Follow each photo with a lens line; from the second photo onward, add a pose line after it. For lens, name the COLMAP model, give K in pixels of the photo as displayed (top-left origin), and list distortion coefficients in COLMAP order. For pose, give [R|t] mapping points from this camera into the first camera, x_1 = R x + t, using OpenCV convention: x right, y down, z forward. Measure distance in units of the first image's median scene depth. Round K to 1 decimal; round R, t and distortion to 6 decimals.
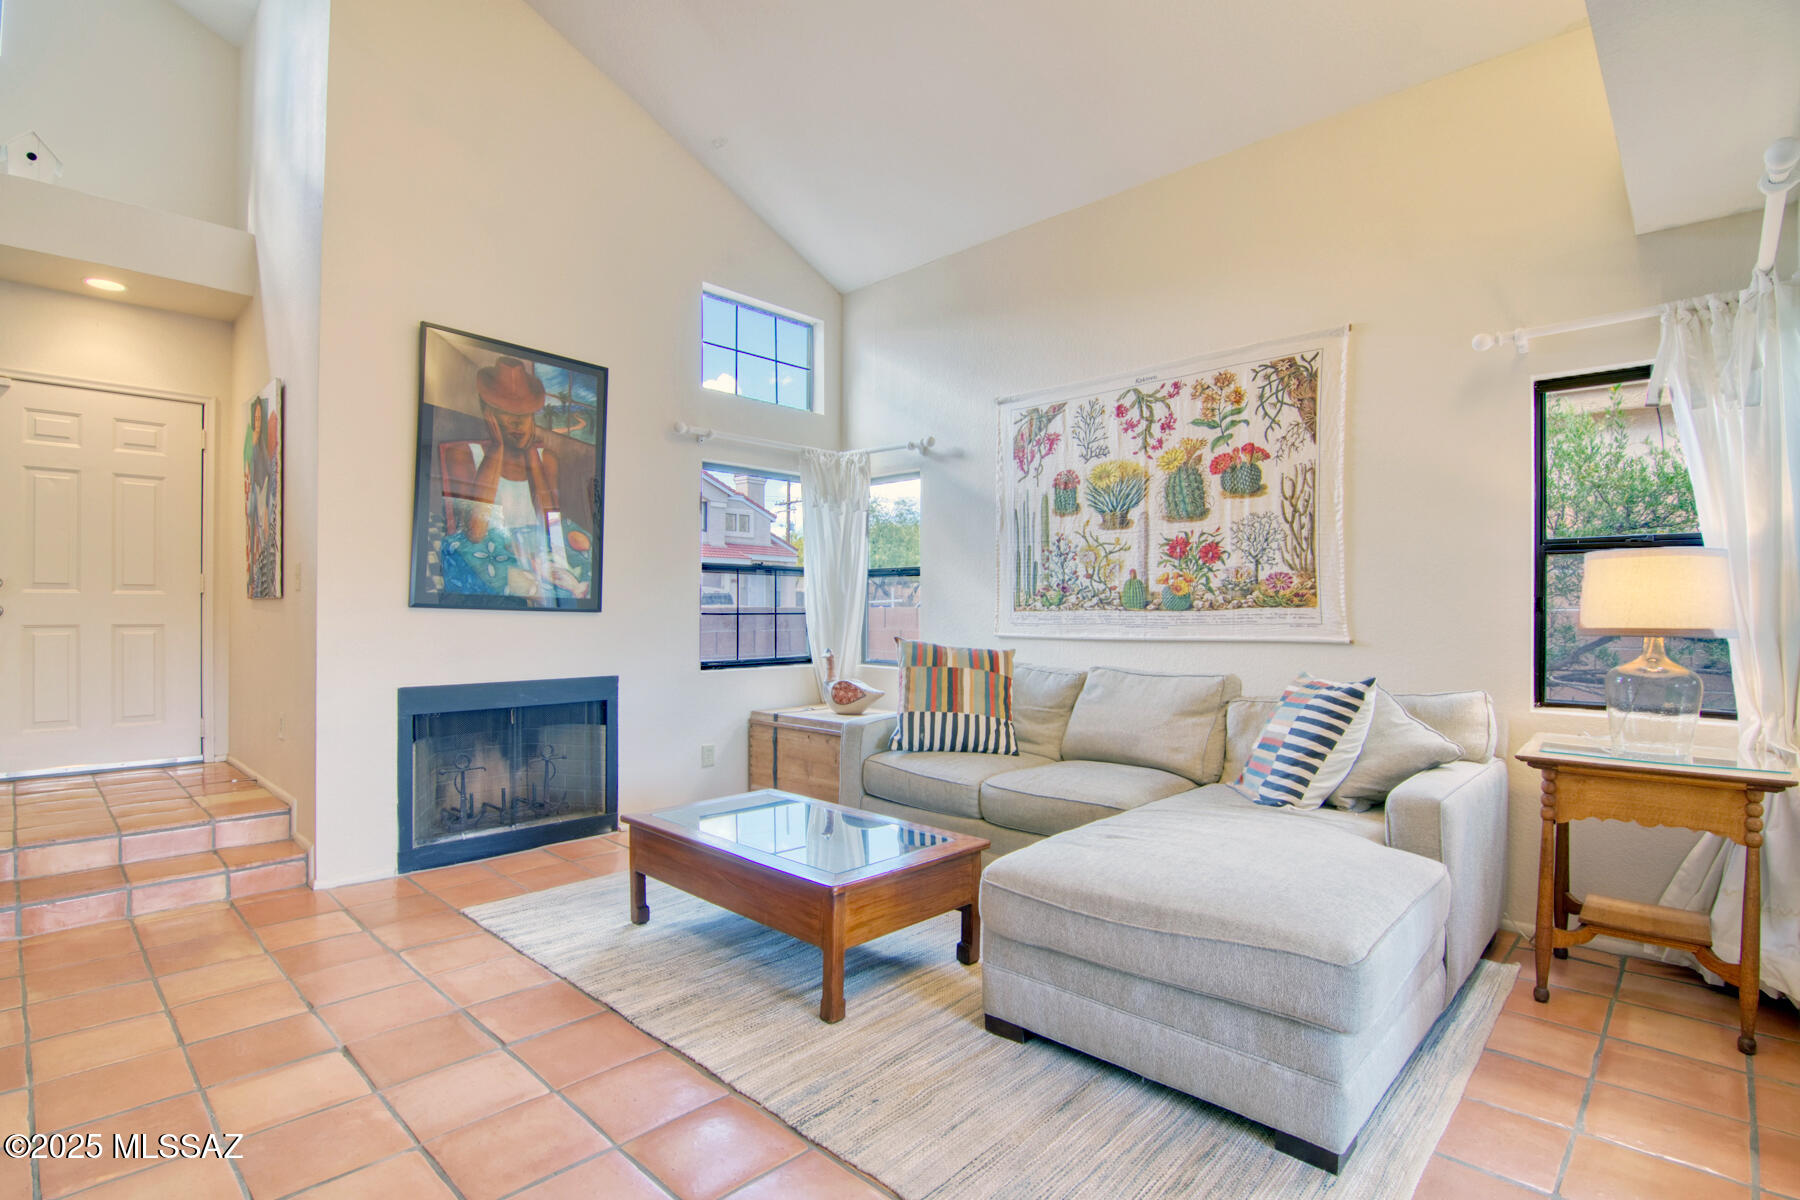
lens RADIAL K [[864.0, 0, 893.8], [0, 864.0, 613.8], [0, 0, 1]] dist [-0.008411, -0.010660]
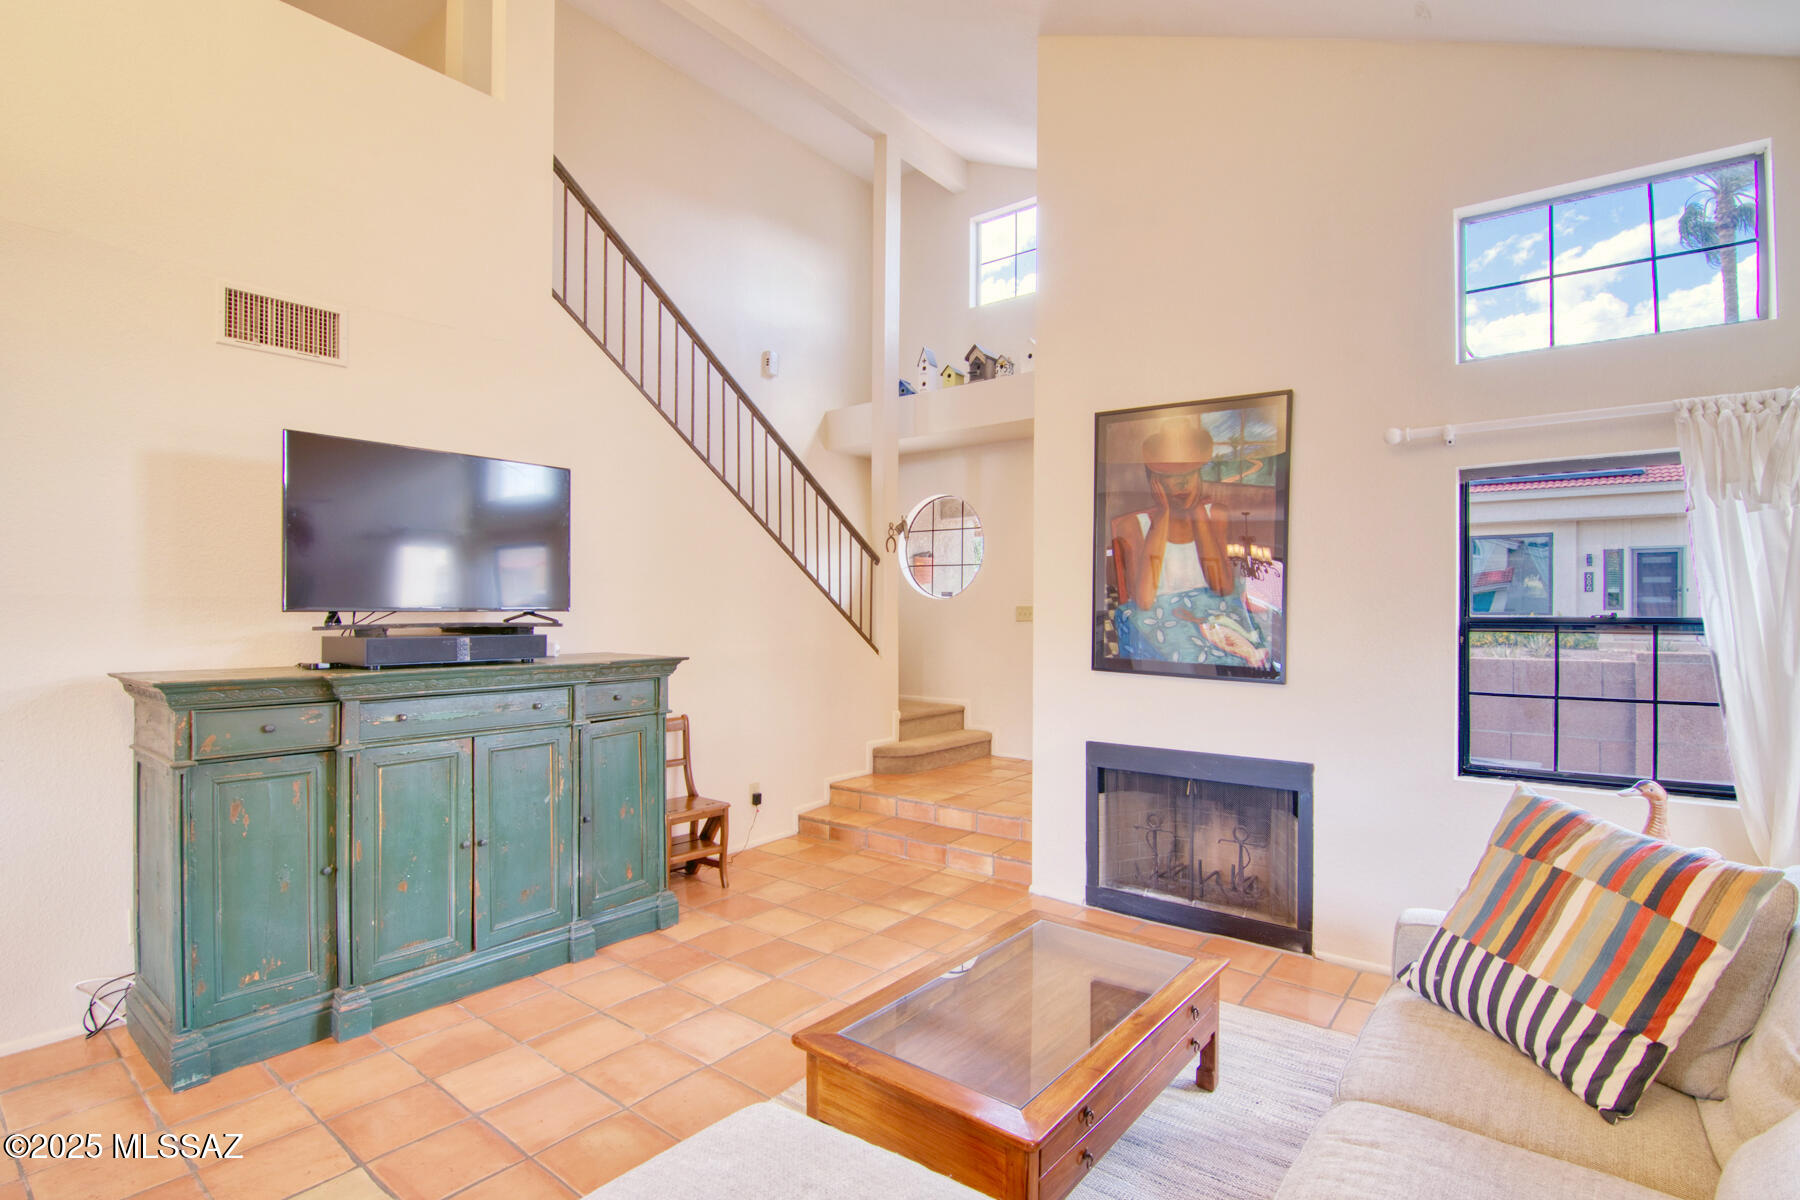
lens RADIAL K [[864.0, 0, 902.4], [0, 864.0, 605.9], [0, 0, 1]] dist [-0.008411, -0.010660]
pose [[0.090859, -0.007630, -0.995835, 0.498621], [0.001162, 0.999971, -0.007555, -0.077777], [0.995863, -0.000470, 0.090865, 0.602363]]
